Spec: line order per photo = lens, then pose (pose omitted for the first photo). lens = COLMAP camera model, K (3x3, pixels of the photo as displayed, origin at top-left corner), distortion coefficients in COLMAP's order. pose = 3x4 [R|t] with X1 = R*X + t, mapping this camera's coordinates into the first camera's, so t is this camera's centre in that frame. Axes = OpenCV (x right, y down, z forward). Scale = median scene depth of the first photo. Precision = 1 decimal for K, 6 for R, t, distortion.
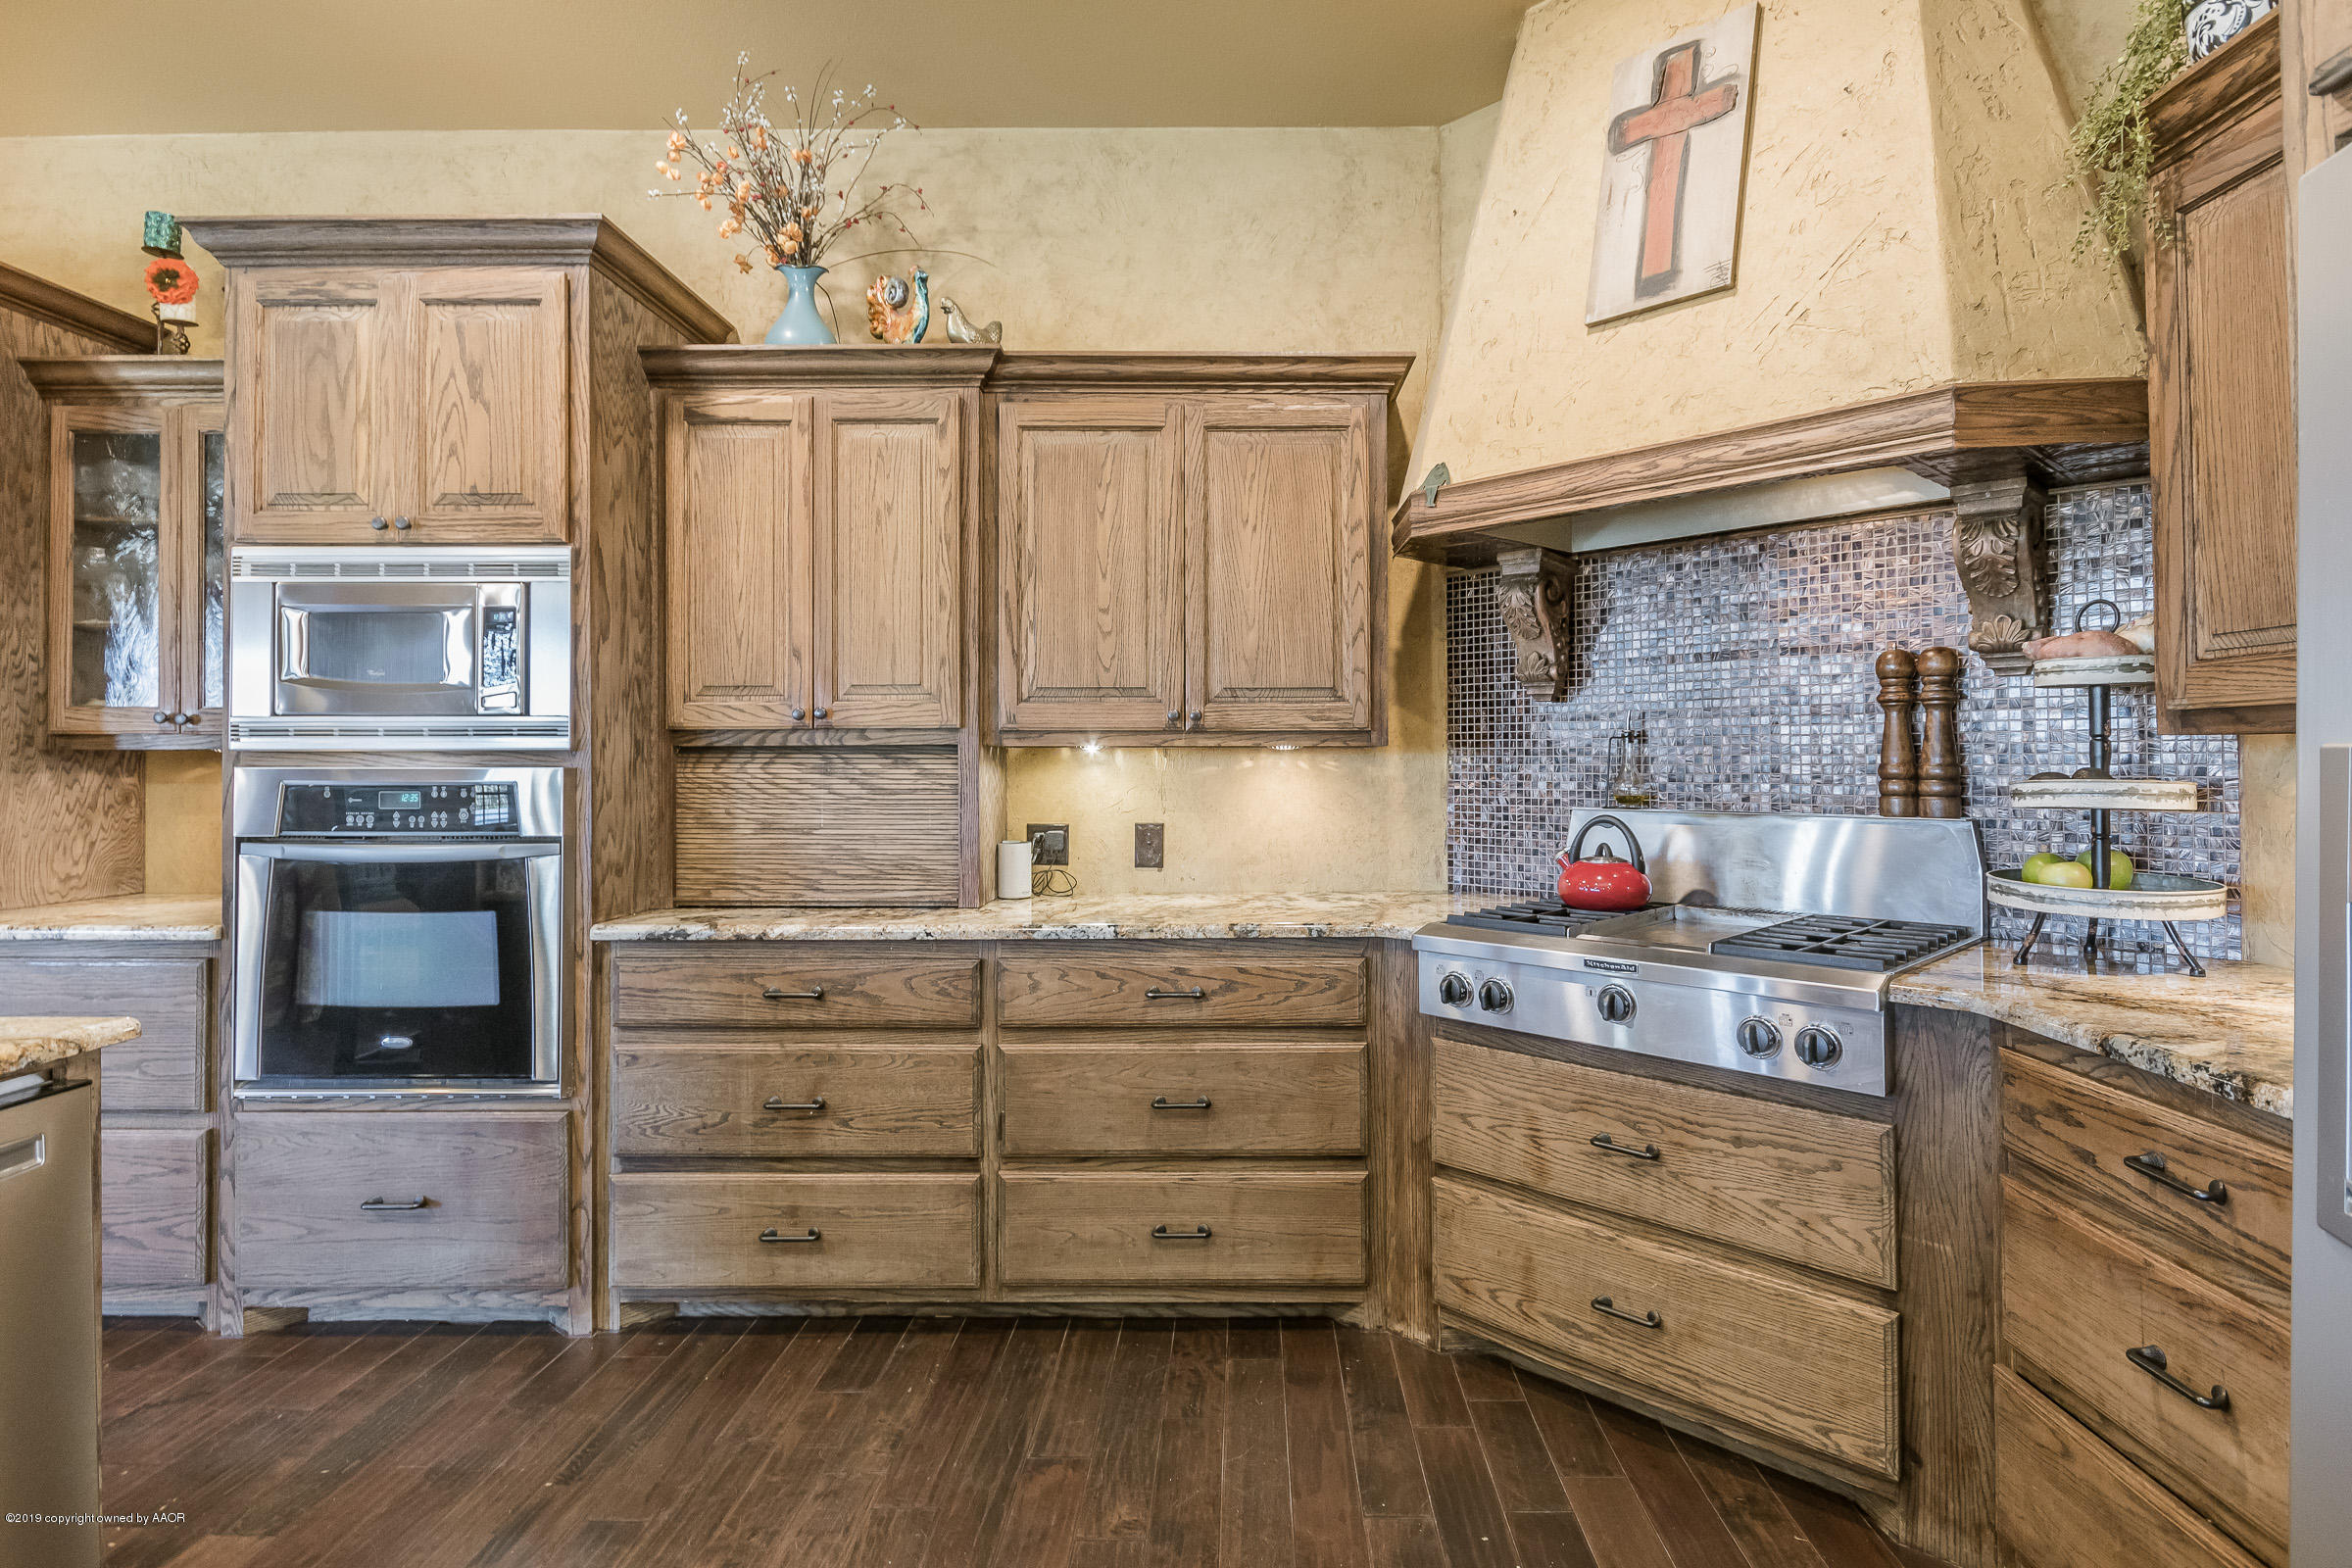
lens RADIAL K [[1180.2, 0, 1234.6], [0, 1180.2, 744.2], [0, 0, 1]] dist [-0.000178, -0.001491]
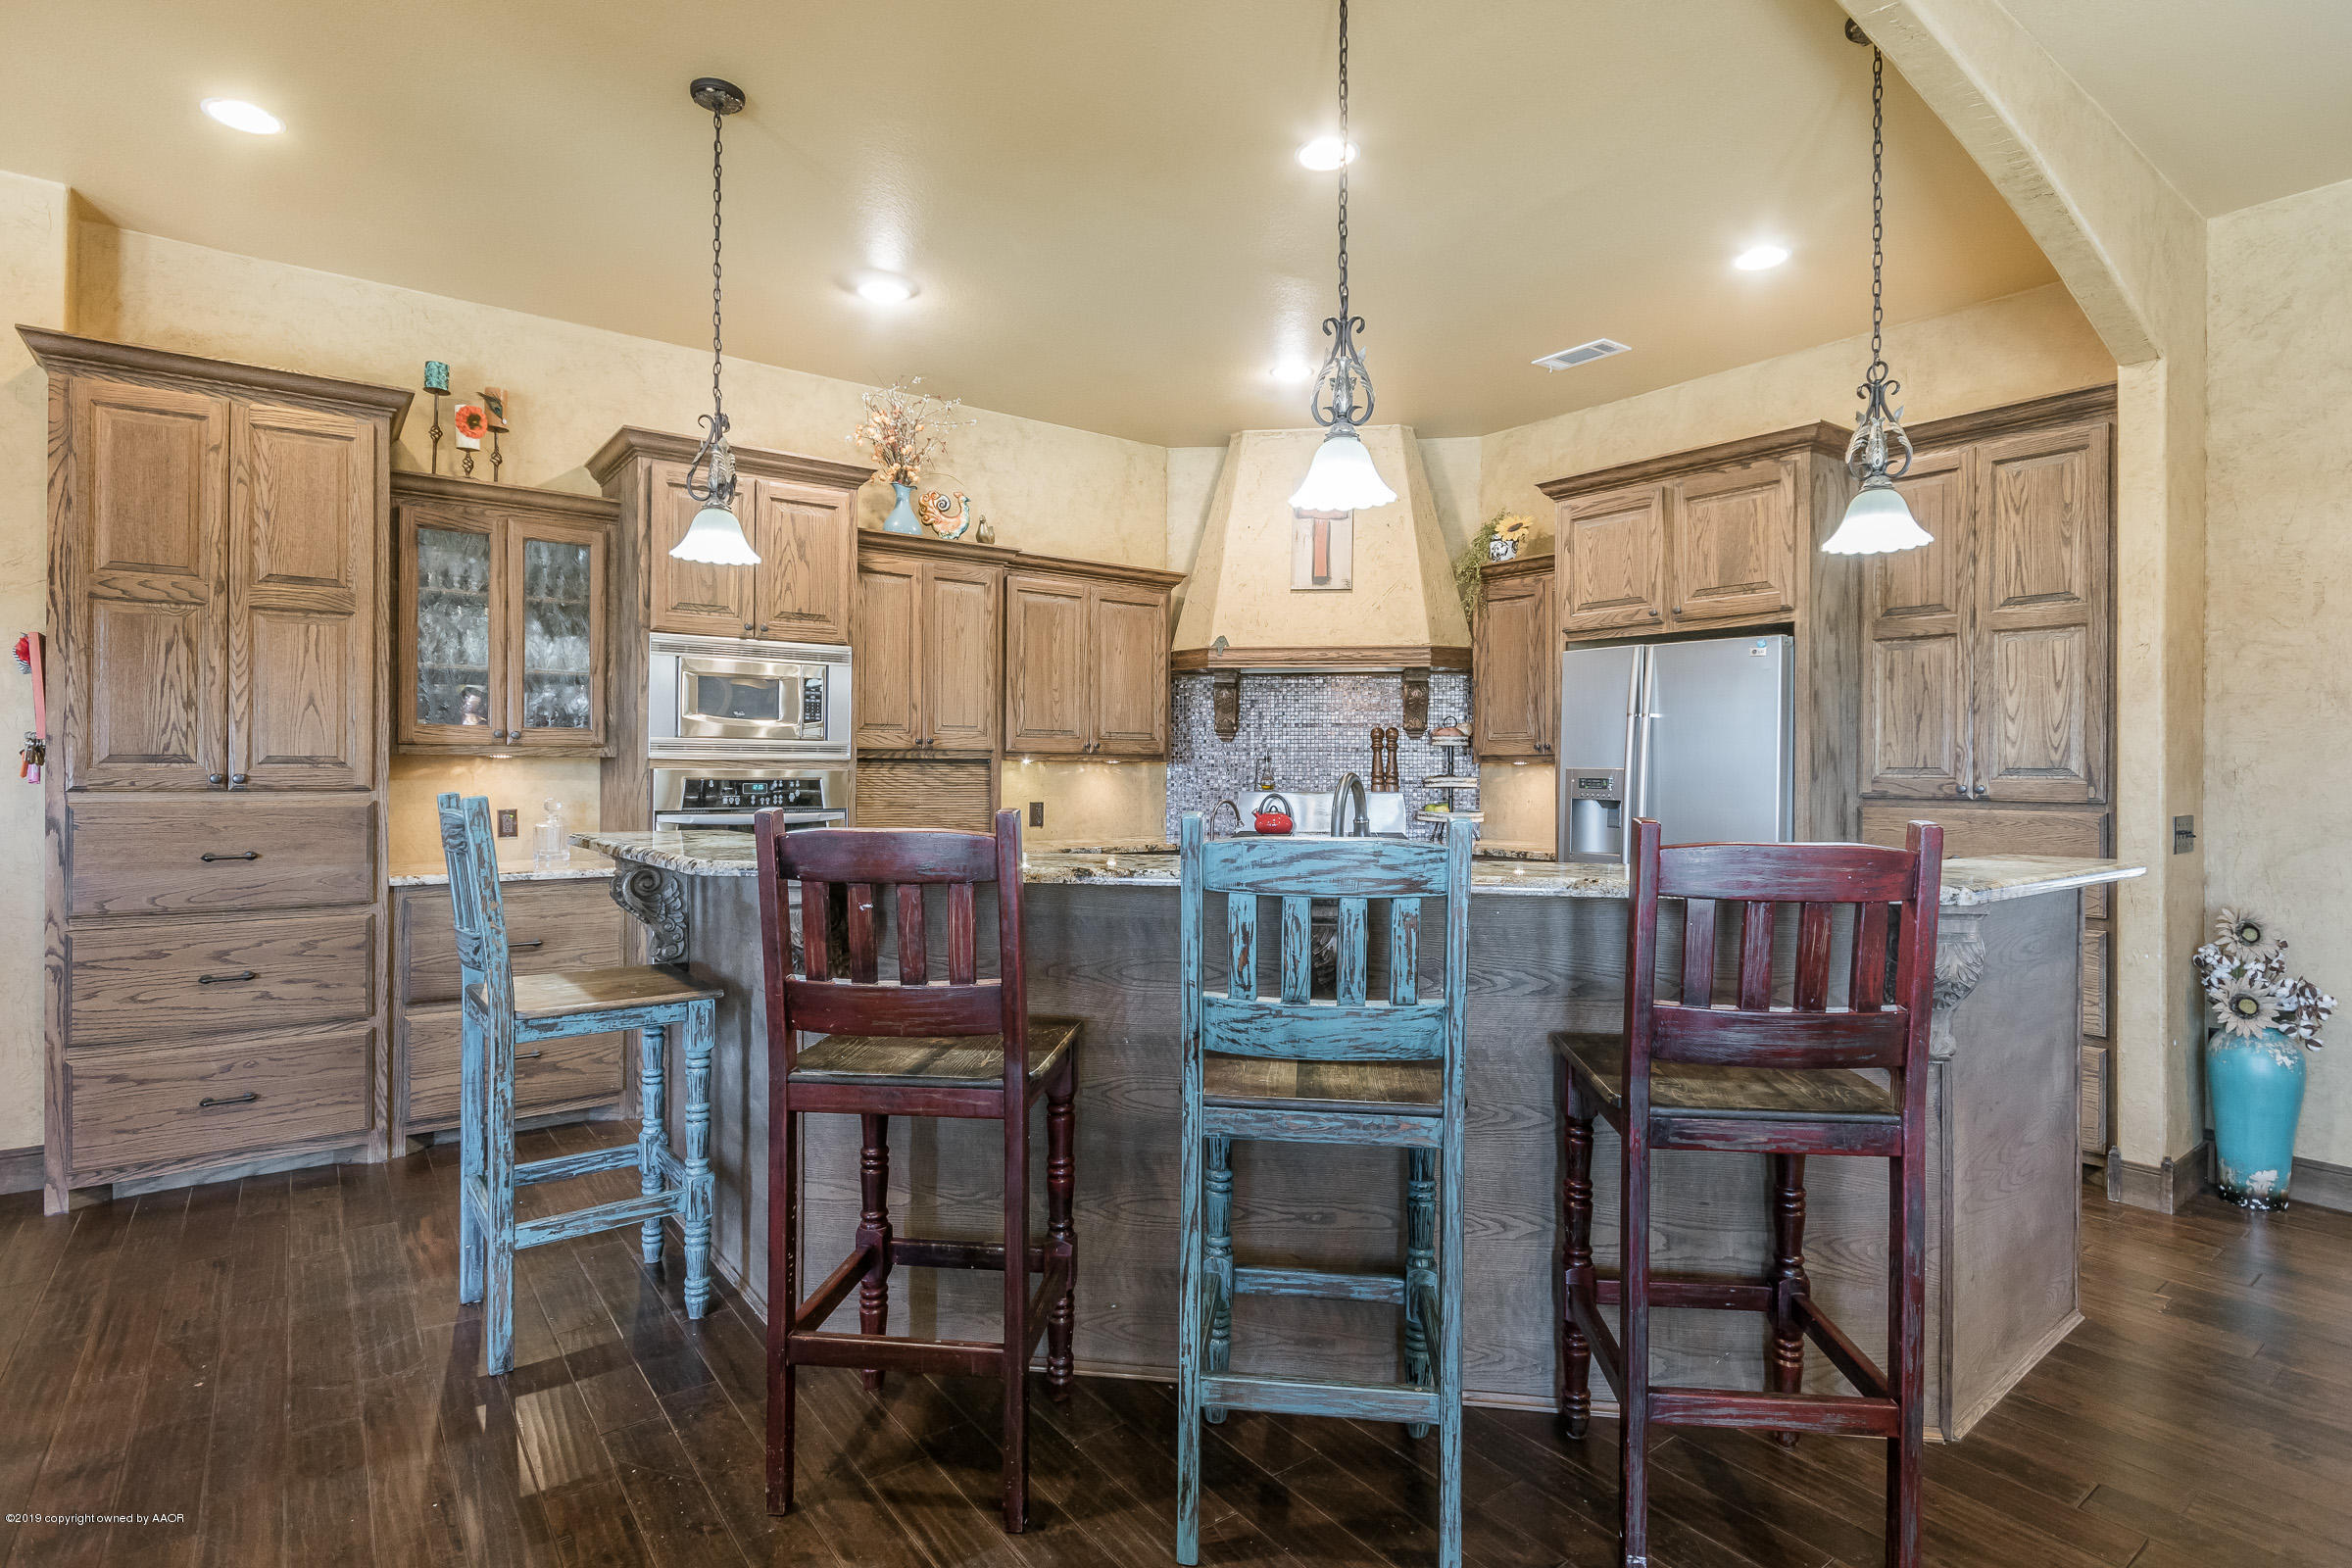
lens RADIAL K [[1264.0, 0, 1156.2], [0, 1264.0, 775.1], [0, 0, 1]] dist [-0.002922, 0.000028]
pose [[0.789845, 0.003696, 0.613296, -1.257380], [-0.013555, 0.999843, 0.011431, -0.000427], [-0.613157, -0.017342, 0.789771, -0.738273]]
